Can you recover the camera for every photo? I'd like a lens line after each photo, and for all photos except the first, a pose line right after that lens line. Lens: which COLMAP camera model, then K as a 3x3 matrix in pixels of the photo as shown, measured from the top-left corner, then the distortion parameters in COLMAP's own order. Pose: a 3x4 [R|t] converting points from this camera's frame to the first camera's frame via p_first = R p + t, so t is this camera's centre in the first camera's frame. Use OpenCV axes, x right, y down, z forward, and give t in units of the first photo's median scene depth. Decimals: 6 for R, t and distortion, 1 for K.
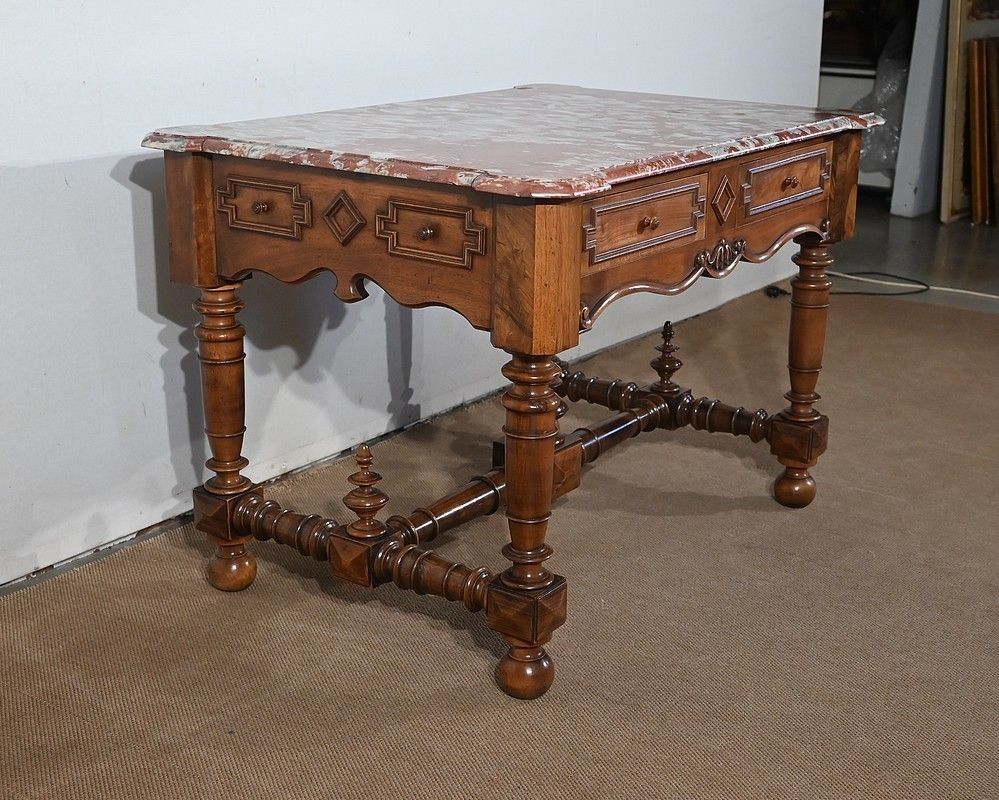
lens RADIAL K [[1423.4, 0, 551.2], [0, 1423.4, 399.8], [0, 0, 1]] dist [-0.024529, -0.052803]
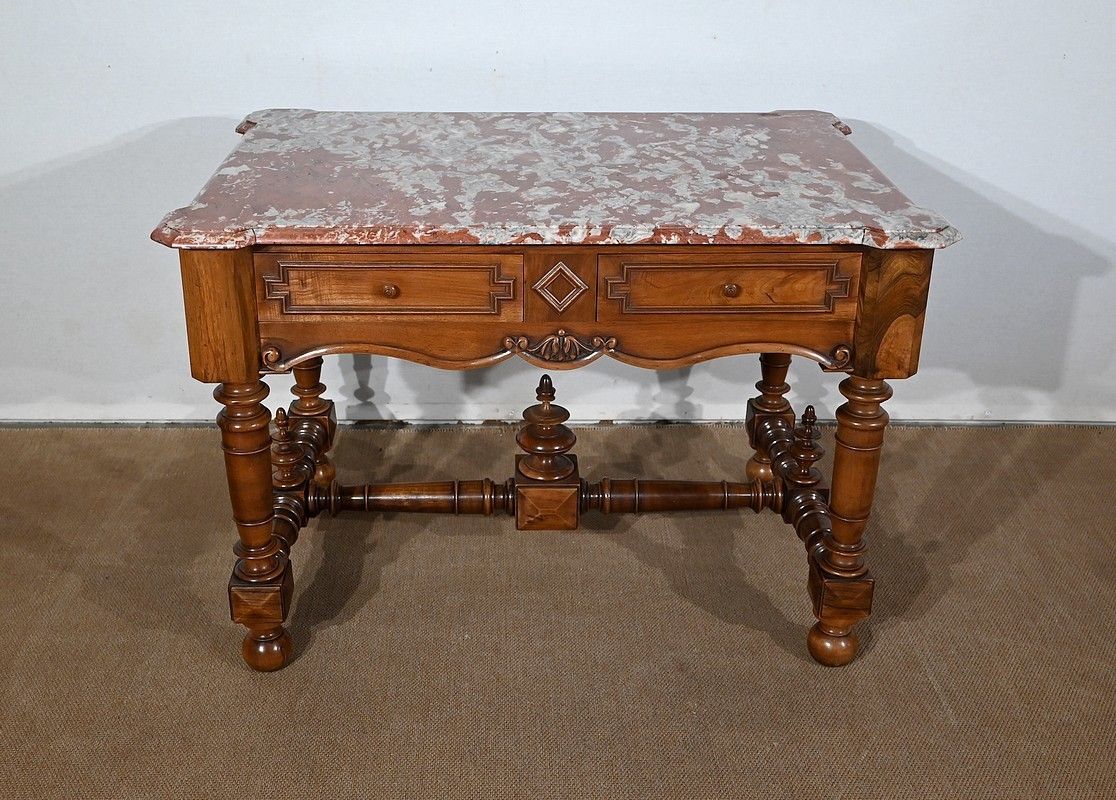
lens RADIAL K [[1287.5, 0, 558.0], [0, 1287.5, 400.0], [0, 0, 1]] dist [-0.005003, -0.007270]
pose [[0.592154, 0.328999, -0.735604, 0.800305], [-0.247461, 0.942992, 0.222549, -0.274817], [0.766888, 0.050250, 0.639811, 0.523026]]
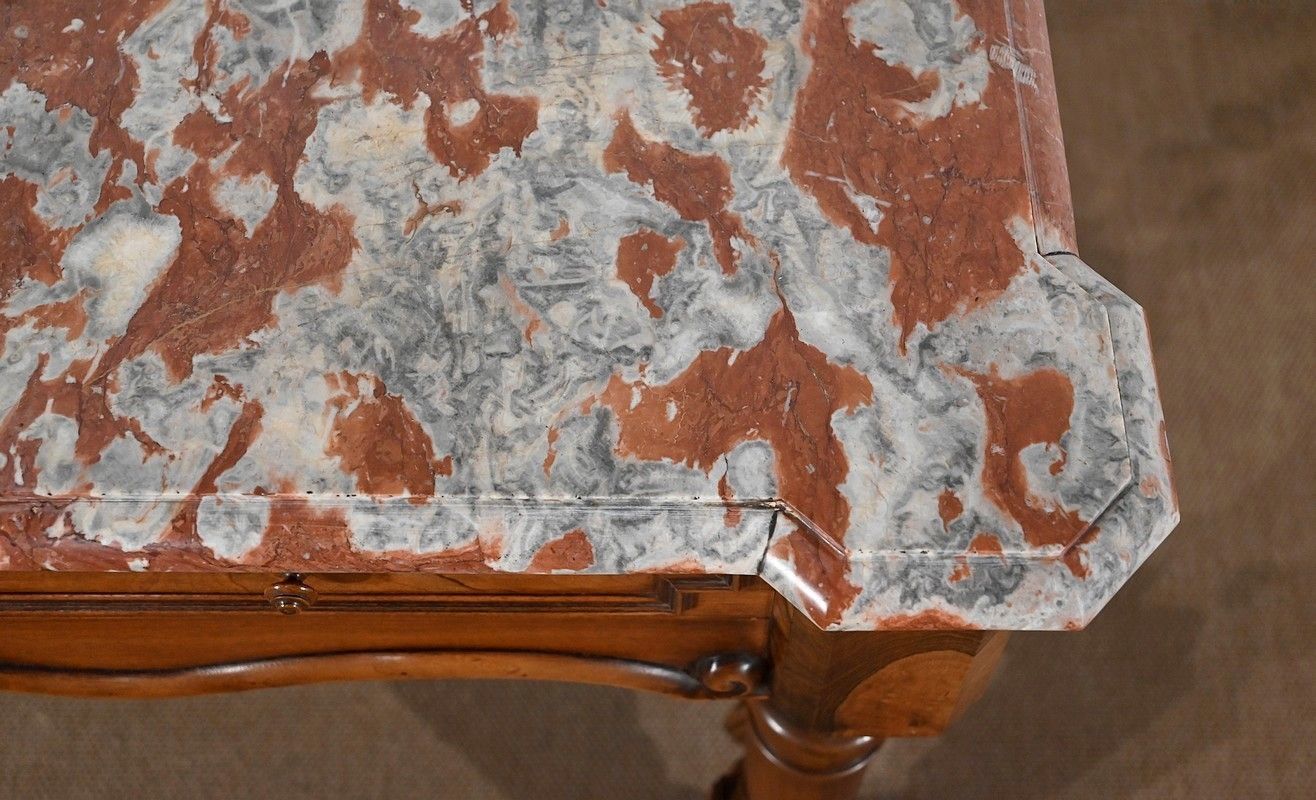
lens RADIAL K [[1826.0, 0, 658.0], [0, 1826.0, 400.0], [0, 0, 1]] dist [0.005735, 0.005793]
pose [[0.561985, 0.710948, -0.422761, 0.355158], [-0.256102, 0.635549, 0.728347, -0.464539], [0.786502, -0.301050, 0.539244, 1.052246]]
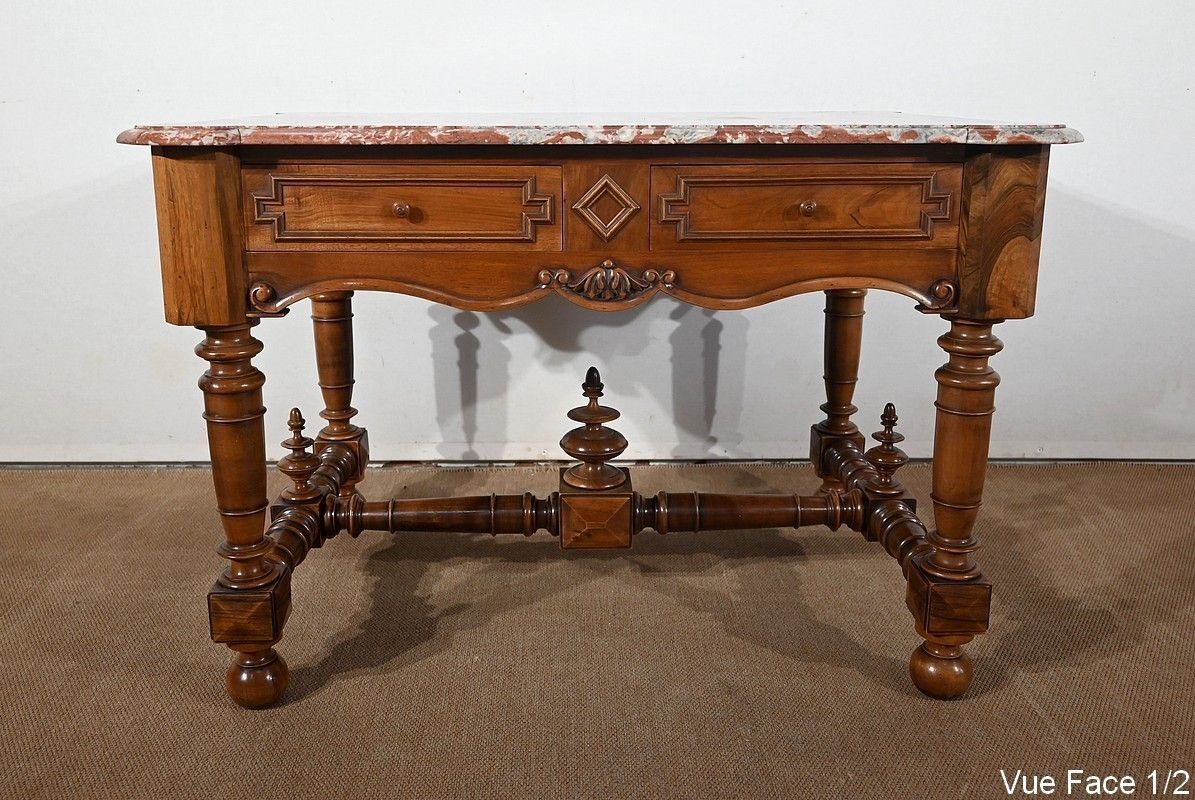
lens RADIAL K [[1069.8, 0, 599.0], [0, 1069.8, 352.2], [0, 0, 1]] dist [-0.005113, 0.000061]
pose [[0.586233, 0.174310, -0.791168, 0.627431], [-0.236747, 0.970810, 0.038466, -0.094456], [0.774779, 0.164757, 0.610388, 0.718084]]
